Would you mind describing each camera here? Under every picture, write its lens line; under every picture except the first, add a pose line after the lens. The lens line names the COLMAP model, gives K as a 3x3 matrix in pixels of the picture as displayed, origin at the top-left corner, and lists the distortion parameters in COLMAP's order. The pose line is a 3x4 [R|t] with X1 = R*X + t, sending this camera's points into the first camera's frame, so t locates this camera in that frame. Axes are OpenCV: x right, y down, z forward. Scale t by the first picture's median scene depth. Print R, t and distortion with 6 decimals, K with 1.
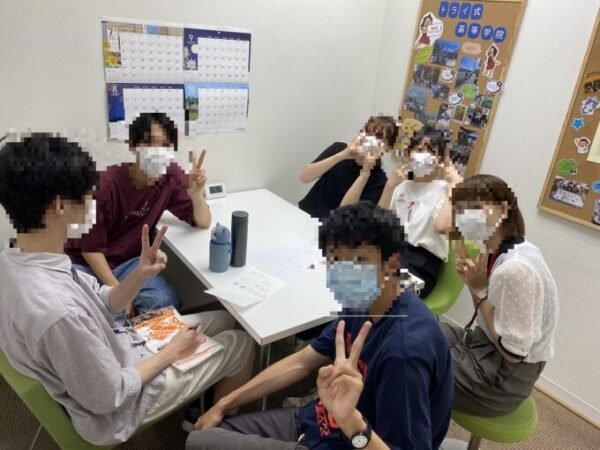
lens RADIAL K [[452.1, 0, 300.1], [0, 452.1, 204.3], [0, 0, 1]] dist [0.005572, 0.007373]
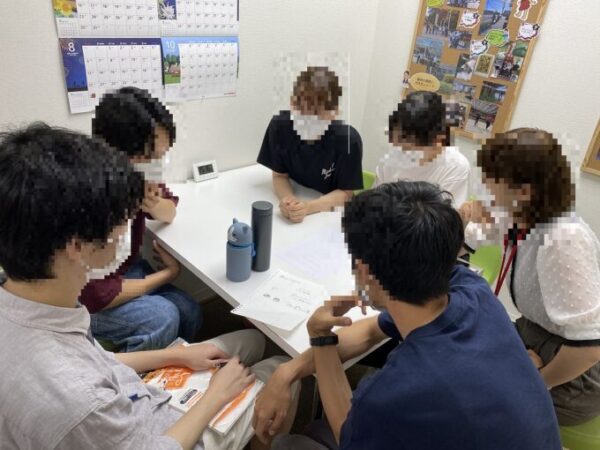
lens RADIAL K [[452.1, 0, 300.1], [0, 452.1, 204.3], [0, 0, 1]] dist [0.005572, 0.007373]
pose [[0.992434, -0.067114, 0.102812, -0.110527], [0.058037, 0.994351, 0.088872, -0.034212], [-0.108196, -0.082233, 0.990723, 0.166870]]
